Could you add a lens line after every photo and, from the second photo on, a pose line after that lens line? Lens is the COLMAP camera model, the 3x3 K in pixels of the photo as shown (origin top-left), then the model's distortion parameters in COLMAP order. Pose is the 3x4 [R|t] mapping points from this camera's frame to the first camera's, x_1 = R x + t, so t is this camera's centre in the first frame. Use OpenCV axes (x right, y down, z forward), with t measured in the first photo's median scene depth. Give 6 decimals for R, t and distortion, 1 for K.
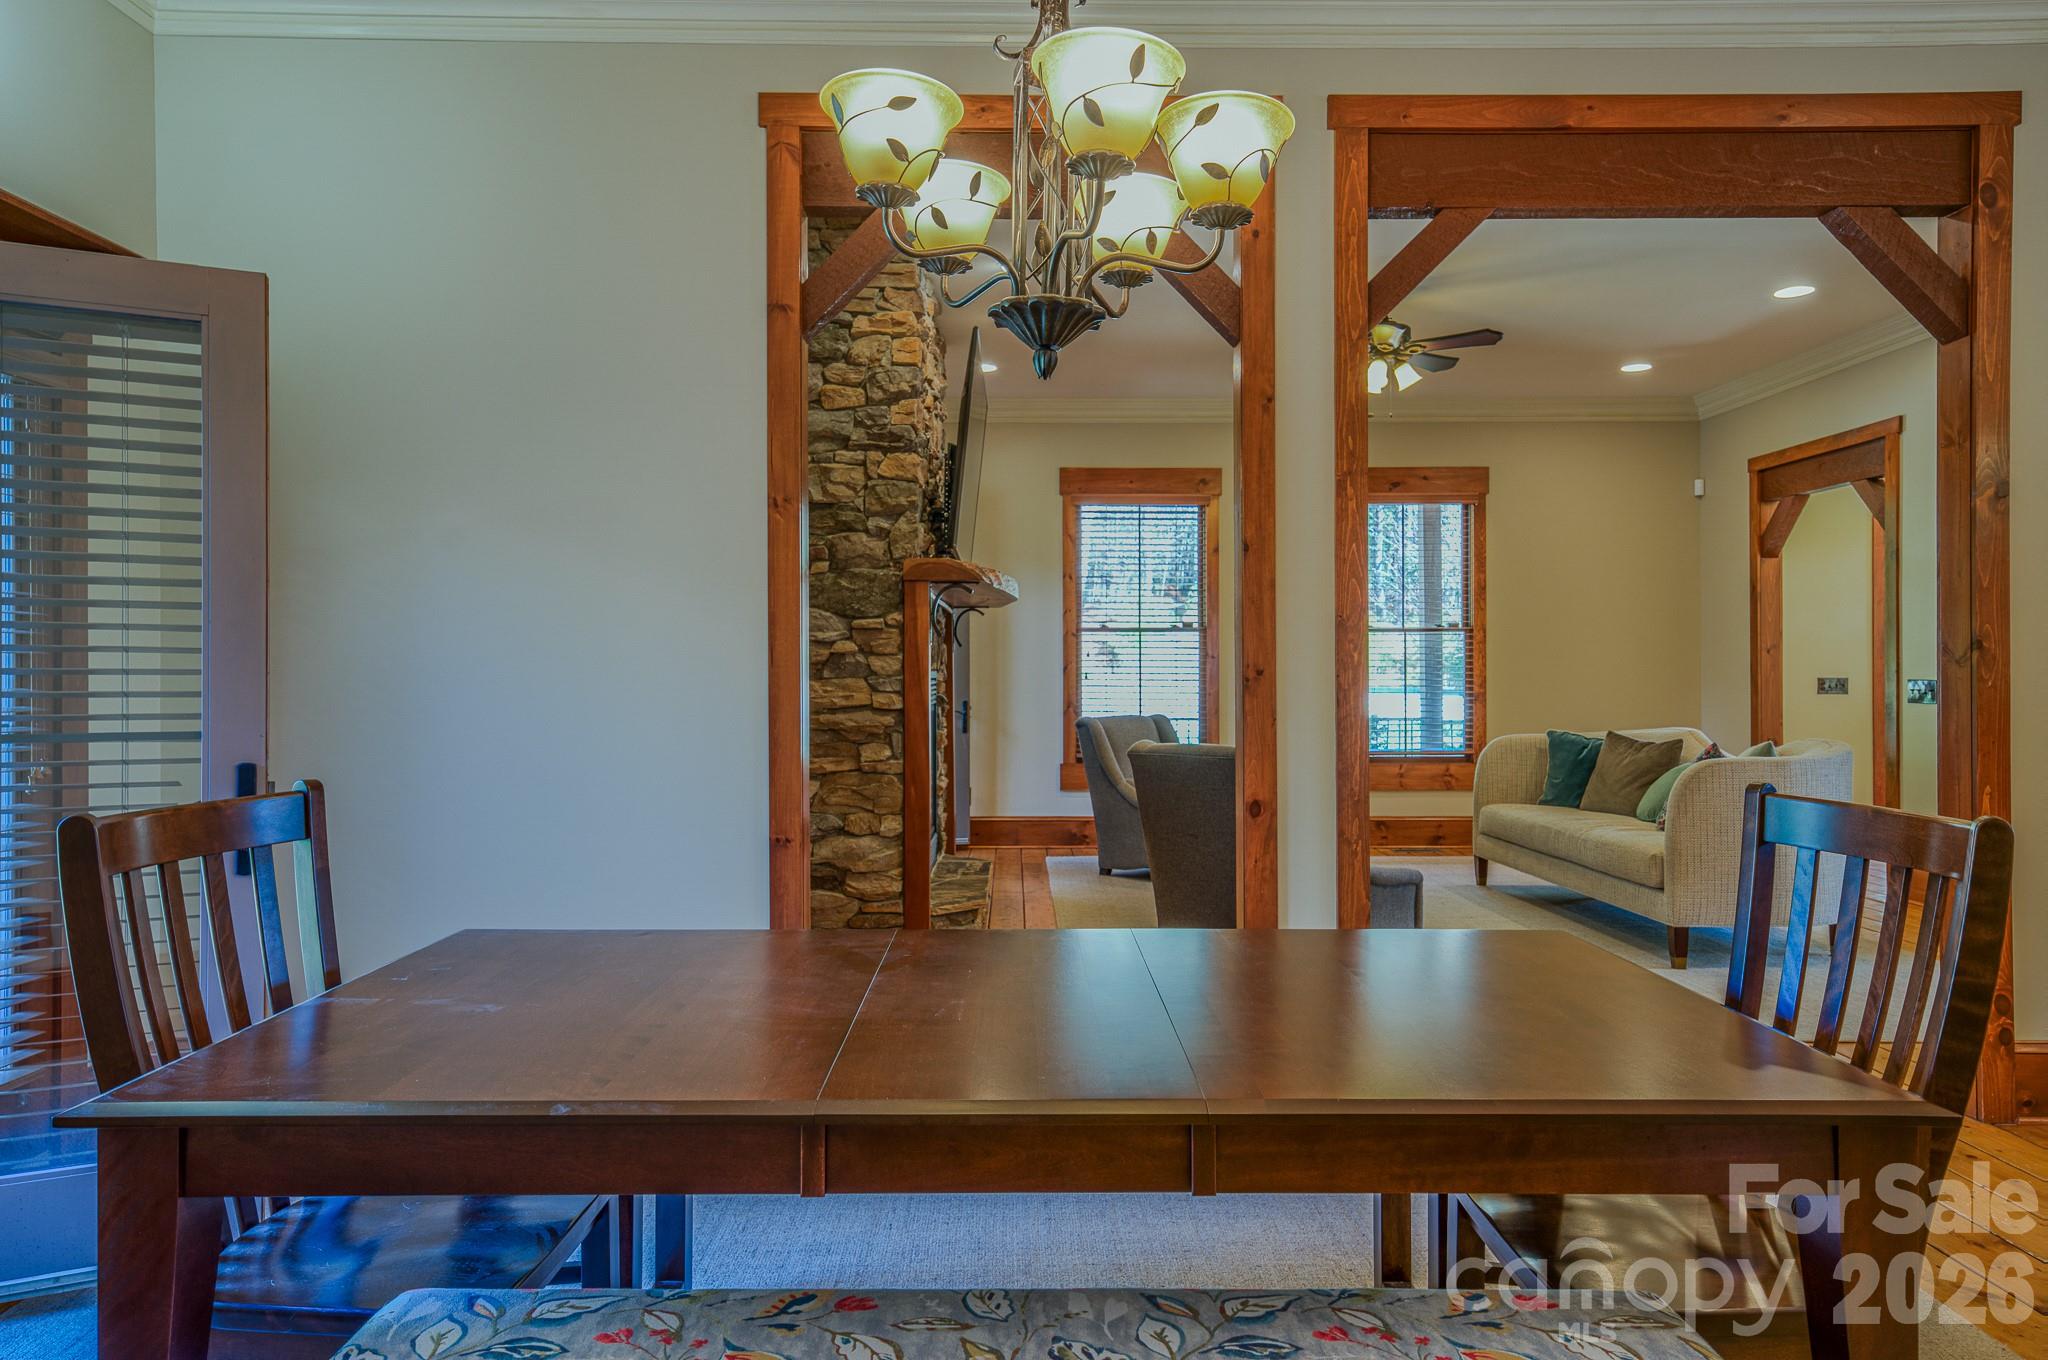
lens RADIAL K [[1332.0, 0, 1027.3], [0, 1332.0, 670.2], [0, 0, 1]] dist [0.028057, 0.000506]
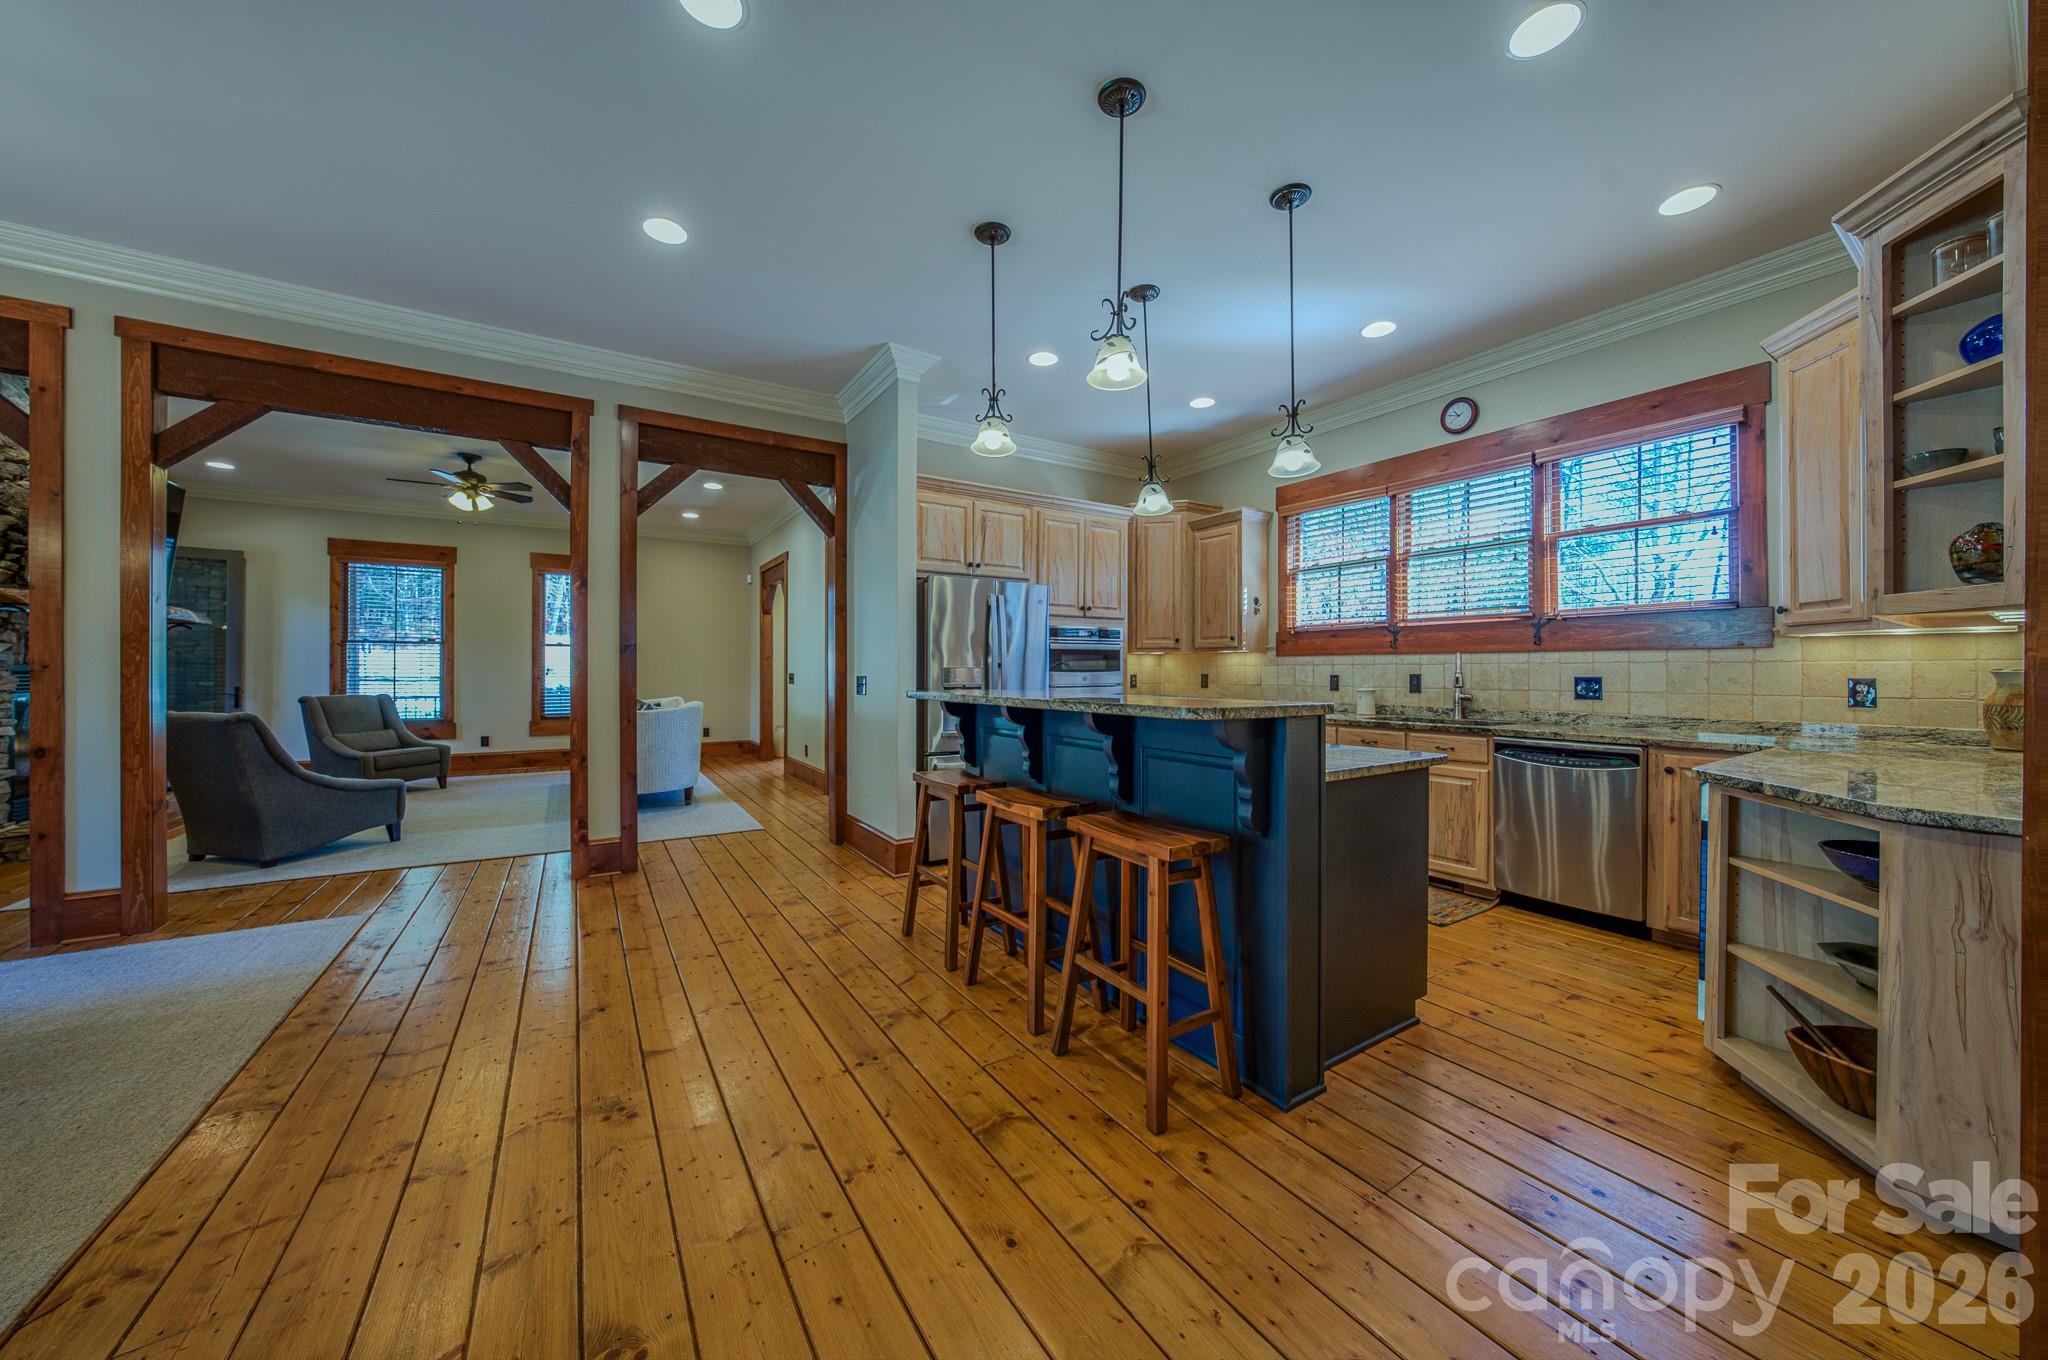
lens RADIAL K [[702.4, 0, 1022.0], [0, 702.4, 669.7], [0, 0, 1]] dist [-0.029434, 0.006089]
pose [[0.845000, 0.003336, 0.534755, 0.716724], [-0.003858, 0.999993, -0.000141, 0.001223], [-0.534752, -0.001944, 0.845007, -0.296341]]
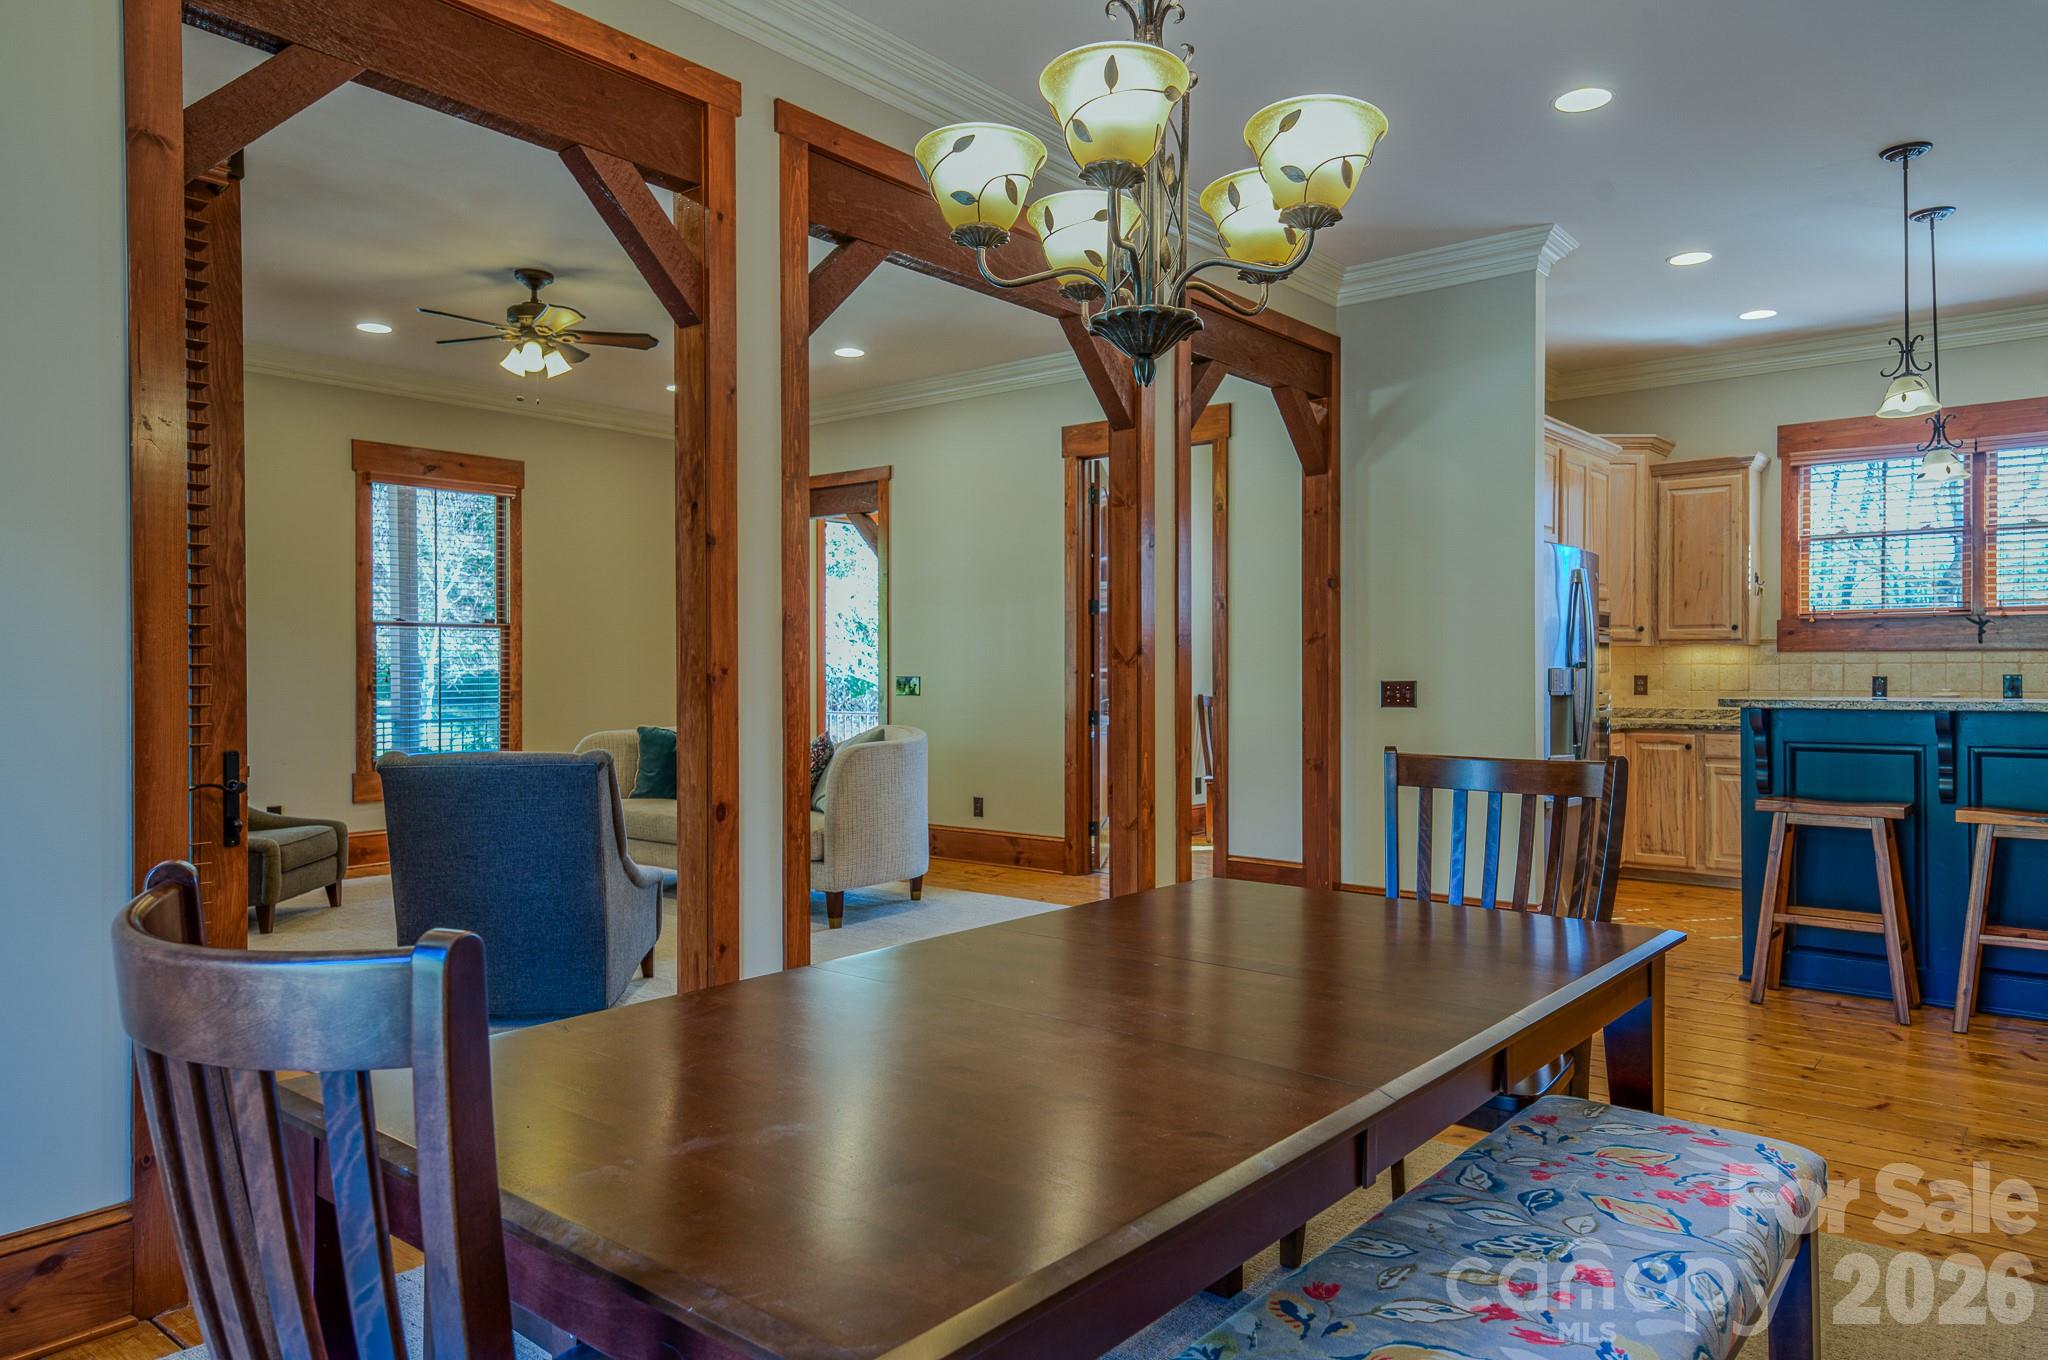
lens RADIAL K [[1332.0, 0, 1027.3], [0, 1332.0, 670.2], [0, 0, 1]] dist [0.028057, 0.000506]
pose [[0.642744, 0.000220, 0.766081, -0.422847], [-0.001615, 0.999998, 0.001069, -0.000366], [-0.766079, -0.001925, 0.642743, 0.207001]]
